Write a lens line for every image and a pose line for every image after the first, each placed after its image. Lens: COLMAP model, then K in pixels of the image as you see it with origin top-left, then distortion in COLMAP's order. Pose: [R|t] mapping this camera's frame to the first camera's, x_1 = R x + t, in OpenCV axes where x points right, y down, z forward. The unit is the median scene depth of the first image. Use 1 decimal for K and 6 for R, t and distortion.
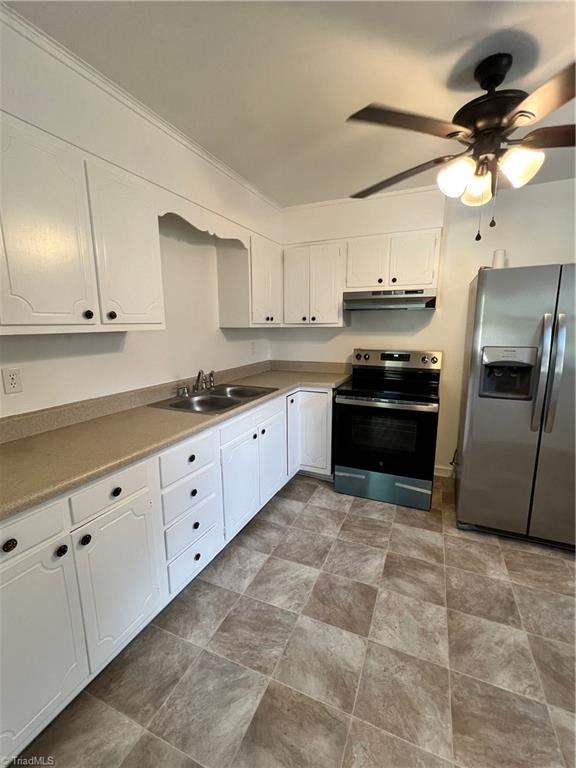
lens RADIAL K [[335.6, 0, 283.9], [0, 335.6, 383.0], [0, 0, 1]] dist [-0.005052, 0.000685]
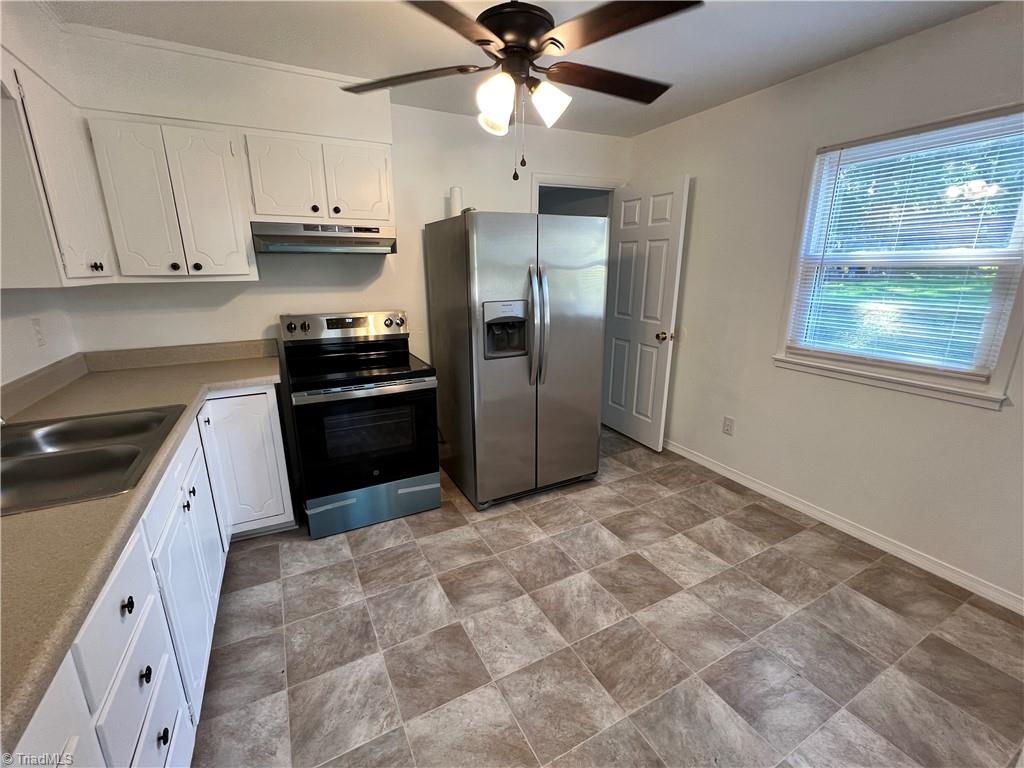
lens RADIAL K [[447.5, 0, 516.4], [0, 447.5, 385.2], [0, 0, 1]] dist [-0.005052, 0.000685]
pose [[0.606876, -0.199257, 0.769414, -0.288970], [0.137097, 0.979798, 0.145605, -0.053769], [-0.782883, 0.017121, 0.621933, 0.207643]]
